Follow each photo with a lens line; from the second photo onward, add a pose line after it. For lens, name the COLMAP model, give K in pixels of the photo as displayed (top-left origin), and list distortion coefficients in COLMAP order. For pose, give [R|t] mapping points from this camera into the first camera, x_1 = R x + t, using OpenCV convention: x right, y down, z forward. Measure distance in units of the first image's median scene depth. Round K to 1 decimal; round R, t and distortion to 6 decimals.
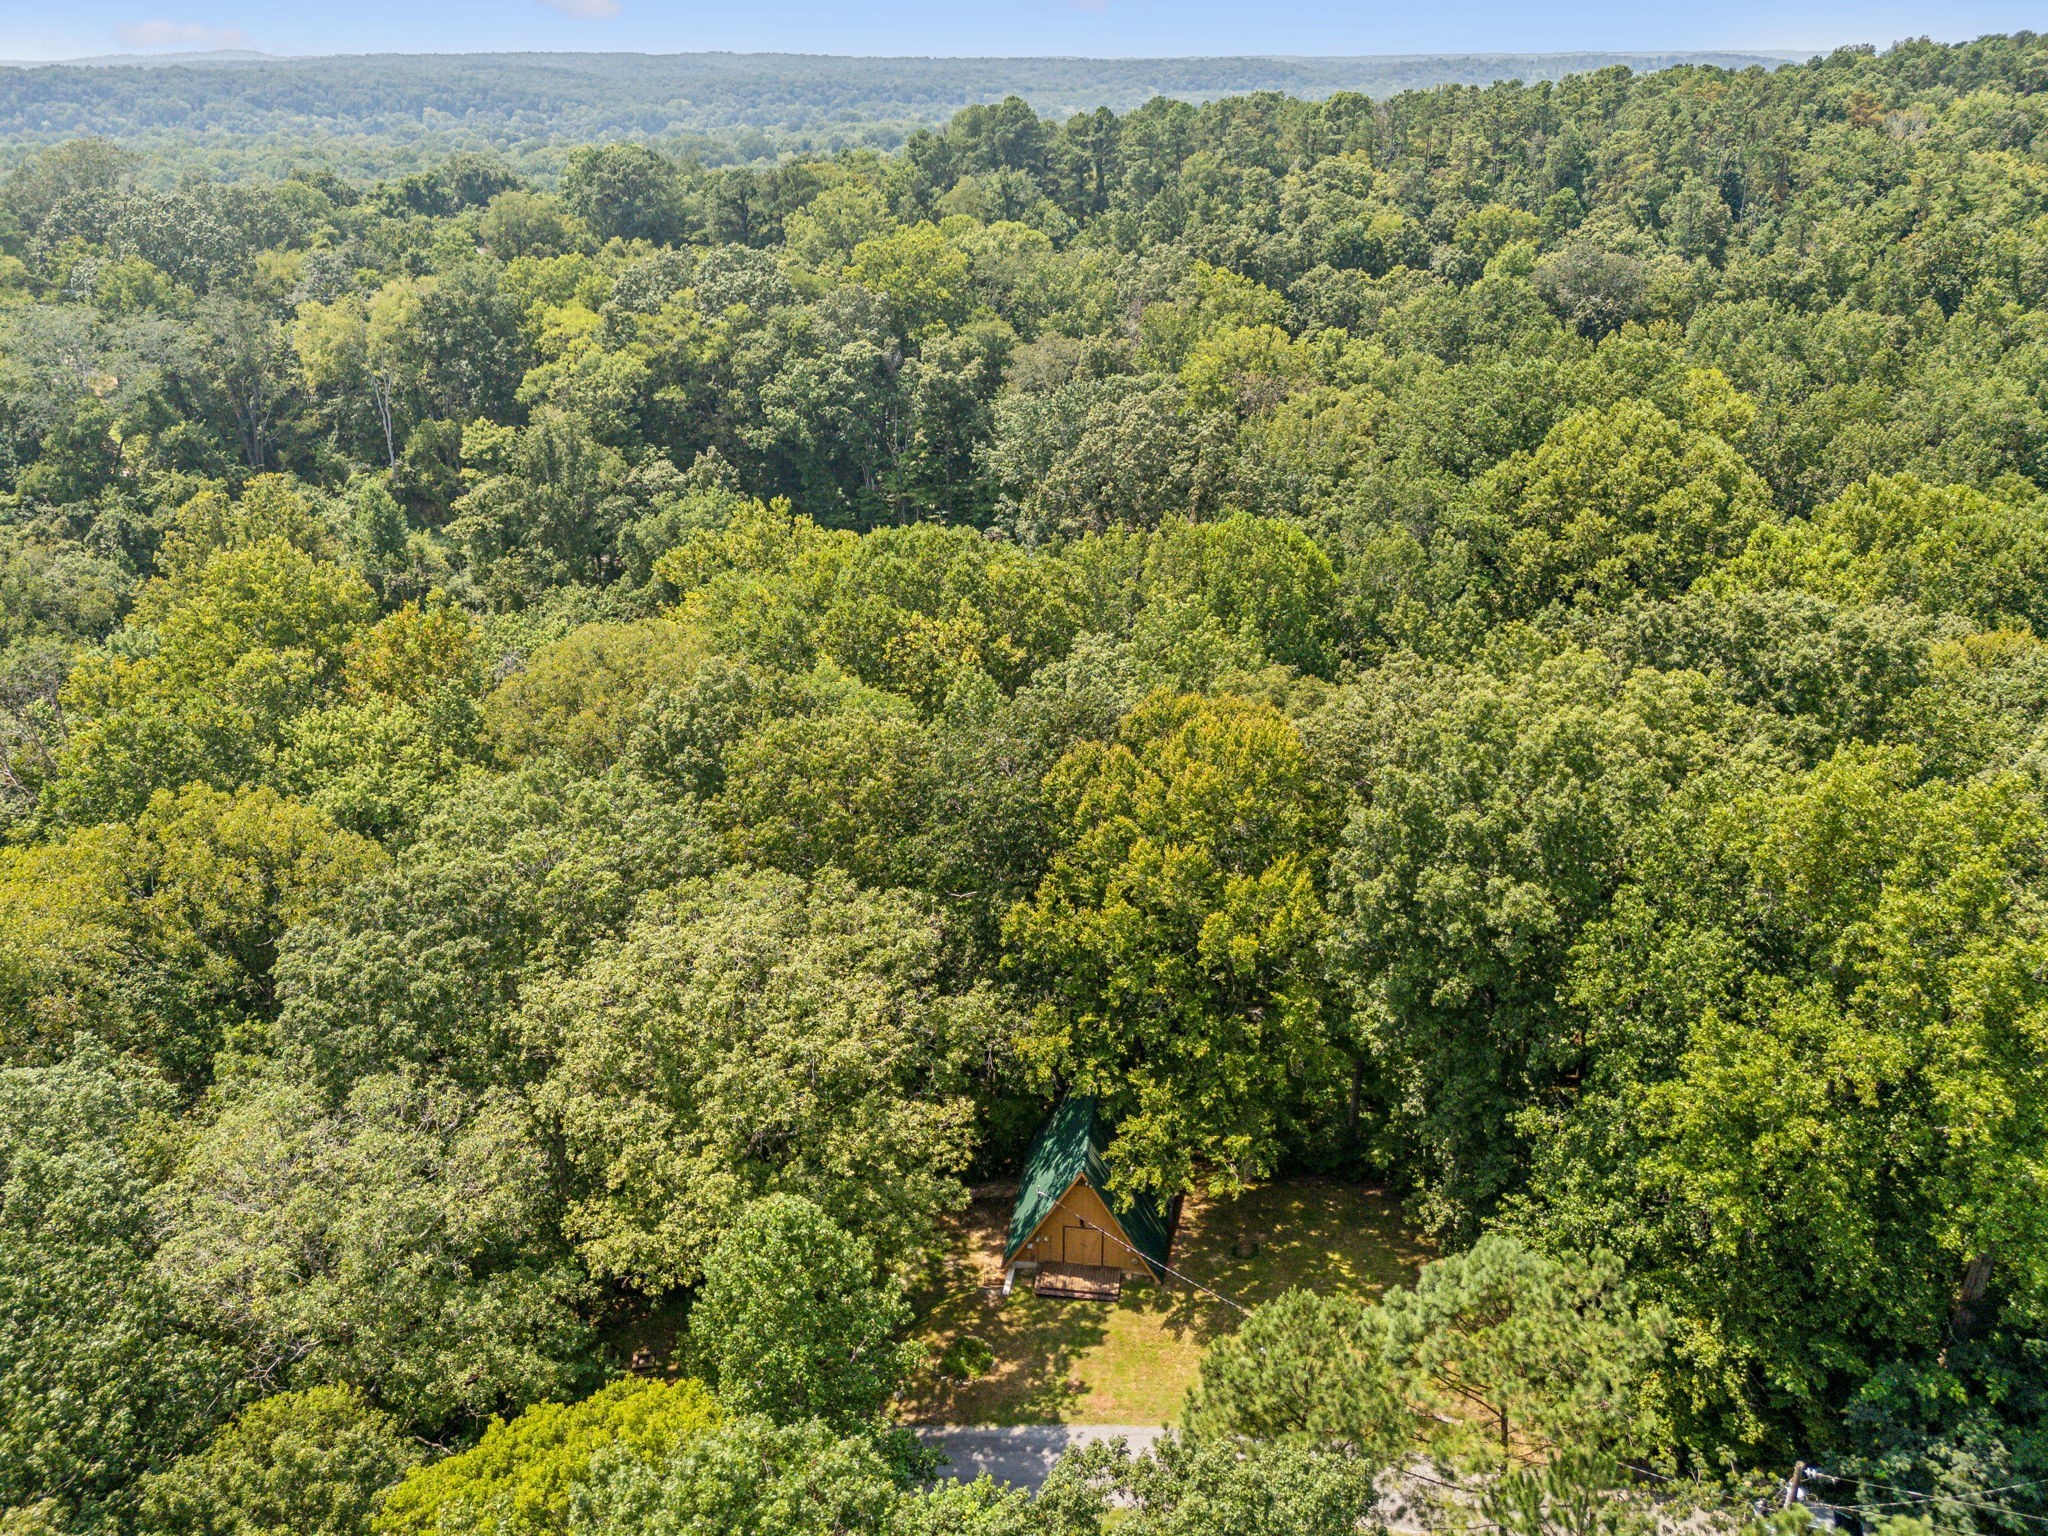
lens RADIAL K [[1588.1, 0, 1024.0], [0, 1588.1, 768.0], [0, 0, 1]] dist [0.072354, -0.009618]
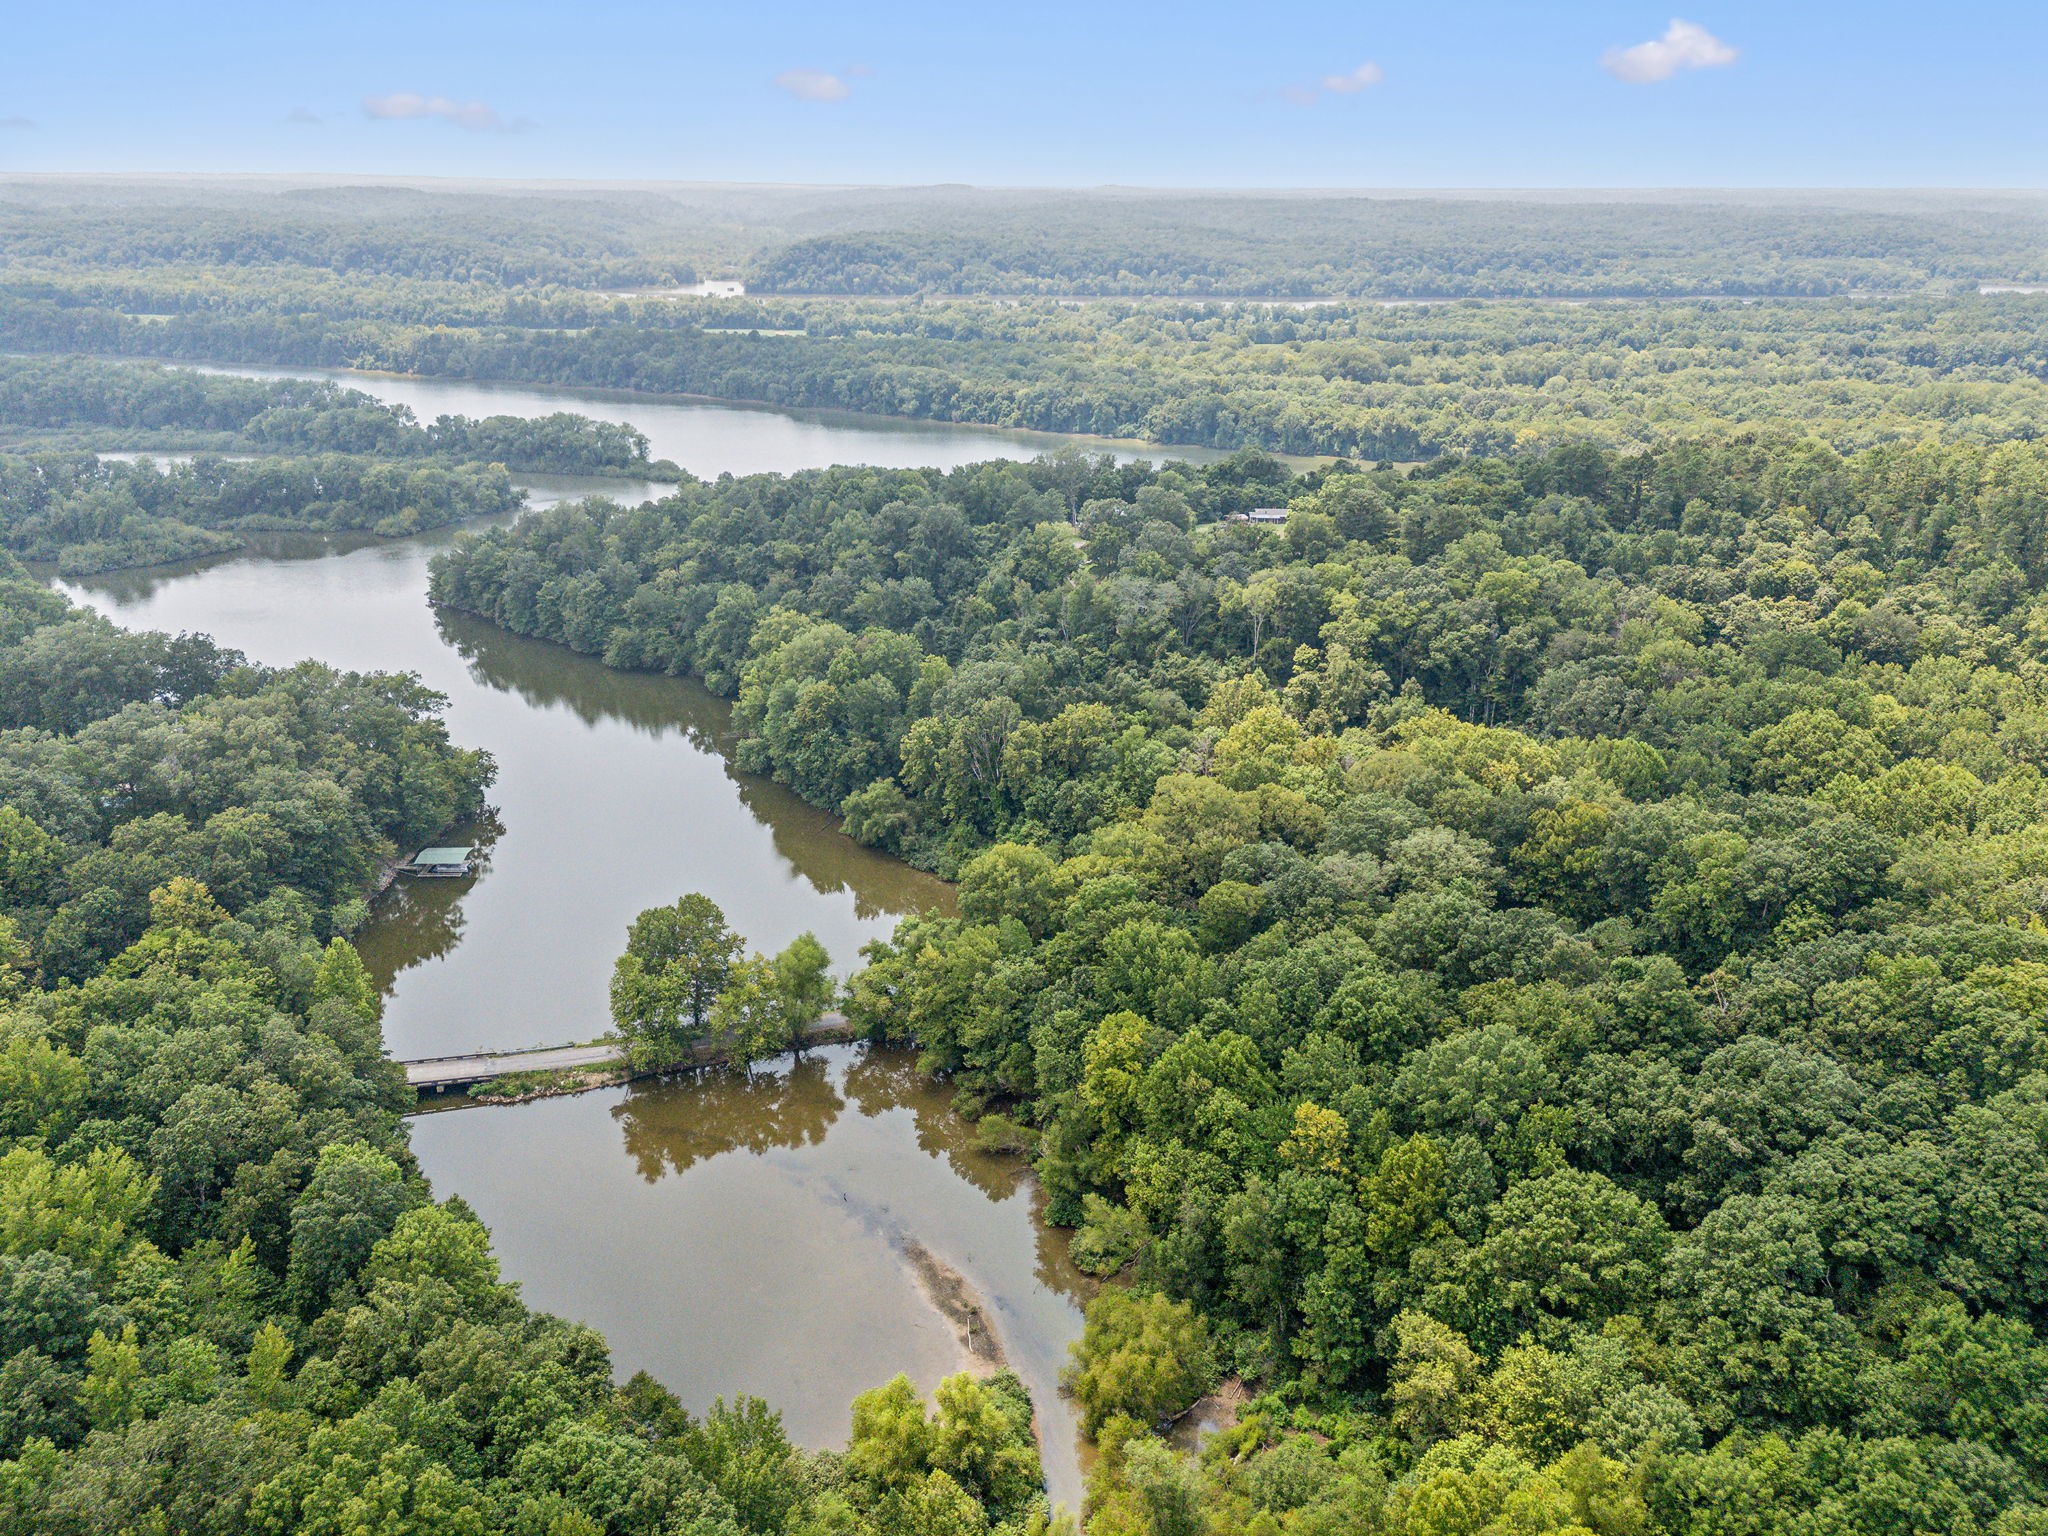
lens RADIAL K [[1588.1, 0, 1024.0], [0, 1588.1, 768.0], [0, 0, 1]] dist [0.072354, -0.009618]
pose [[0.937358, 0.139845, -0.319066, 0.050793], [-0.156086, 0.987407, -0.025776, 0.106845], [0.311444, 0.073963, 0.947382, -1.737119]]
